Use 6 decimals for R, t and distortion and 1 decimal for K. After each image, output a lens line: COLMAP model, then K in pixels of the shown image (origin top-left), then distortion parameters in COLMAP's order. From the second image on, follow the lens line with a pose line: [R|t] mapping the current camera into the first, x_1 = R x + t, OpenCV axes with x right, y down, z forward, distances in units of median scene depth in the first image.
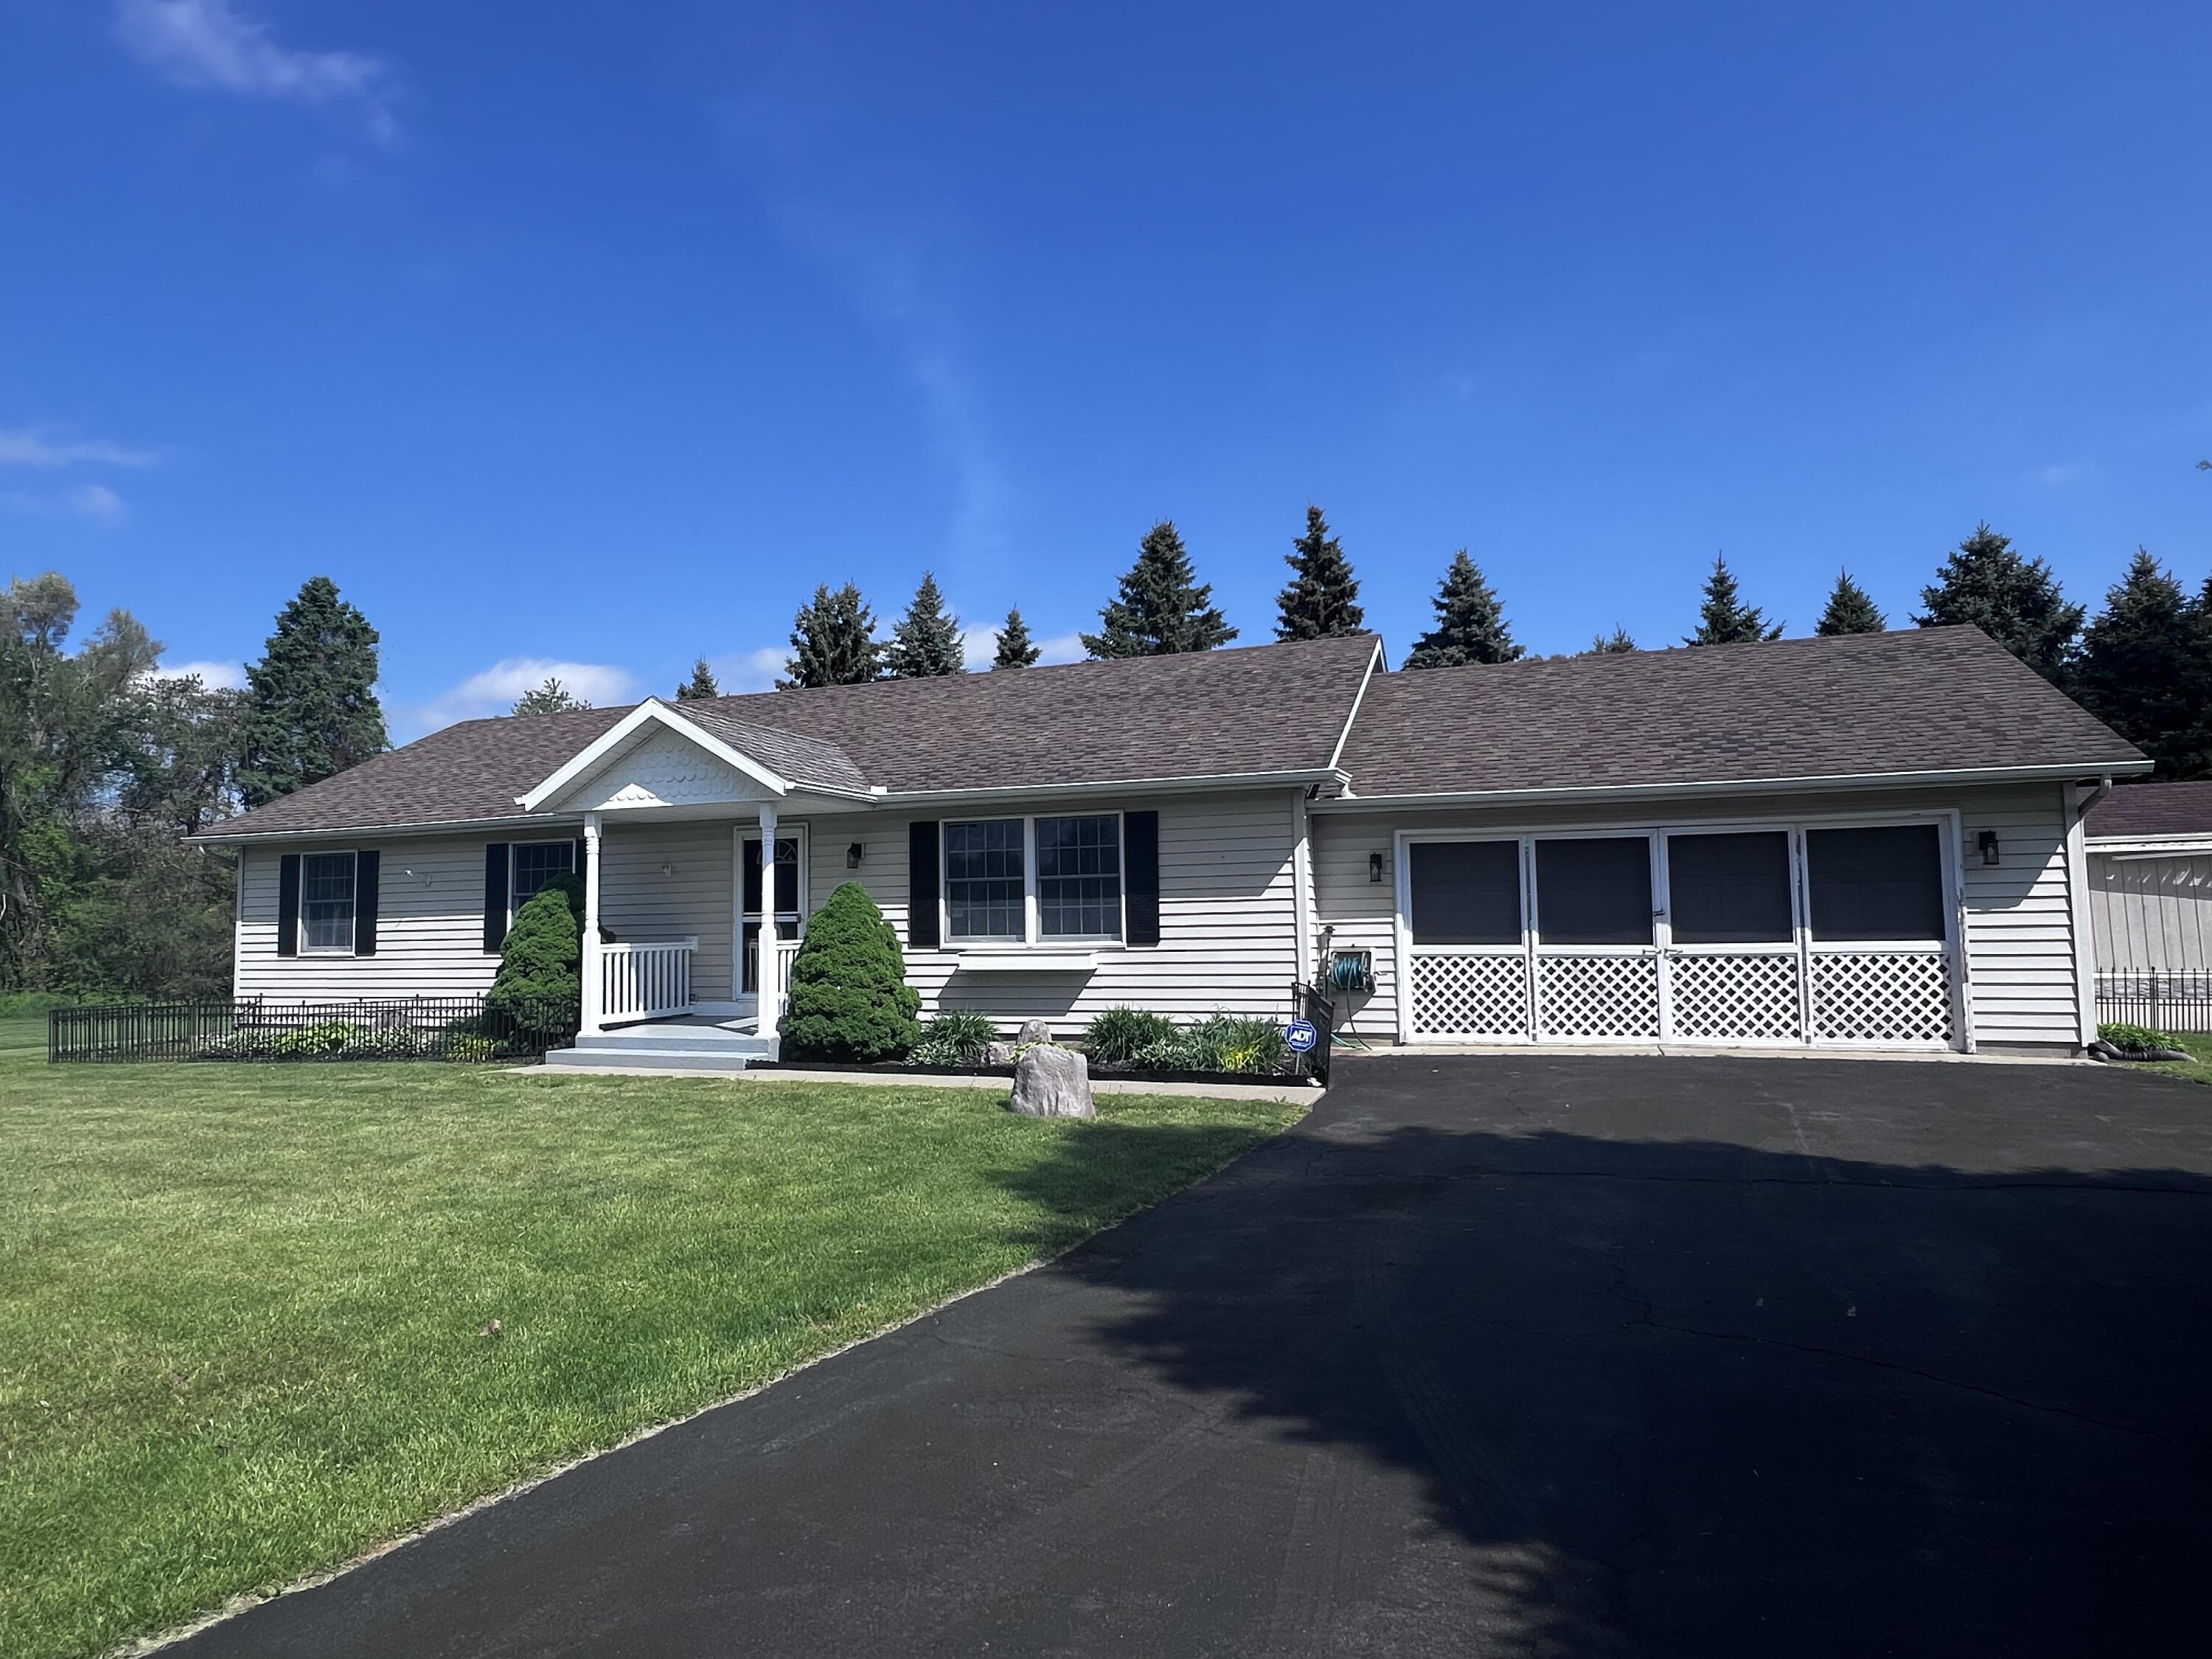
lens RADIAL K [[1263.6, 0, 1106.4], [0, 1263.6, 818.0], [0, 0, 1]] dist [-0.001554, -0.001330]
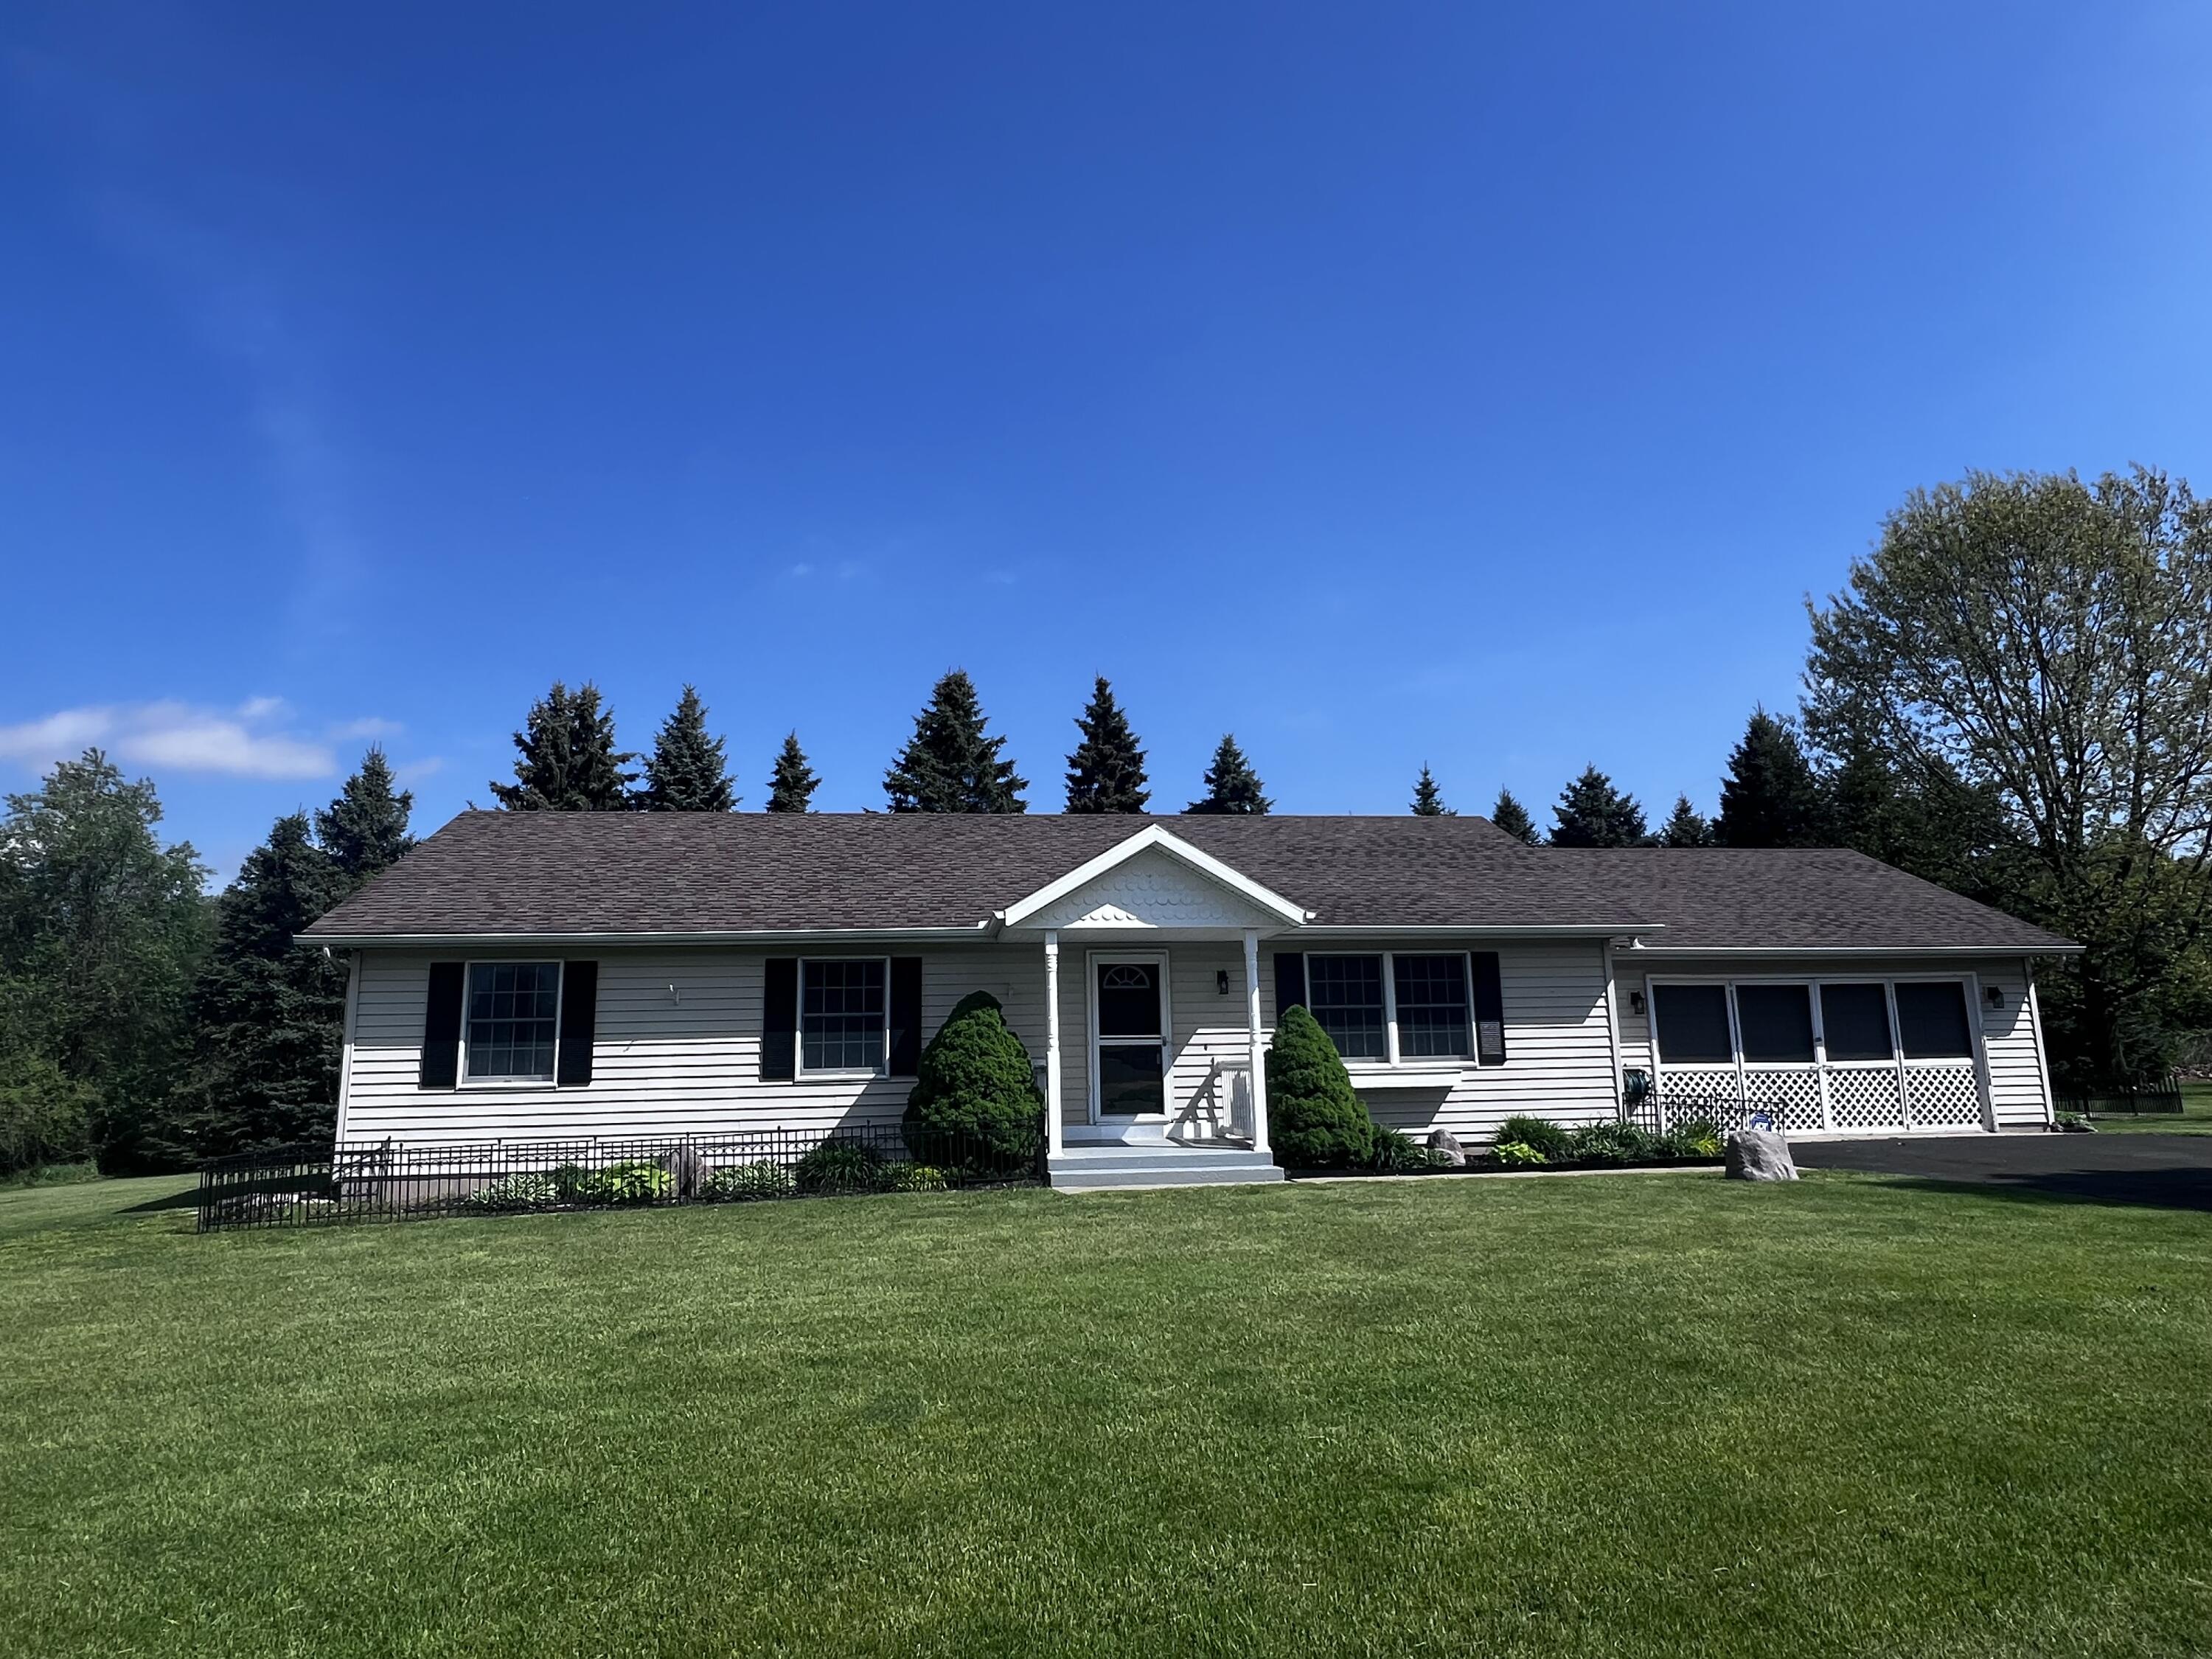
lens RADIAL K [[1272.5, 0, 1103.5], [0, 1272.5, 848.9], [0, 0, 1]] dist [-0.001383, -0.003011]
pose [[0.883711, 0.078164, 0.461459, -0.835255], [-0.034951, 0.994224, -0.101474, 0.031772], [-0.466726, 0.073546, 0.881339, 0.095166]]
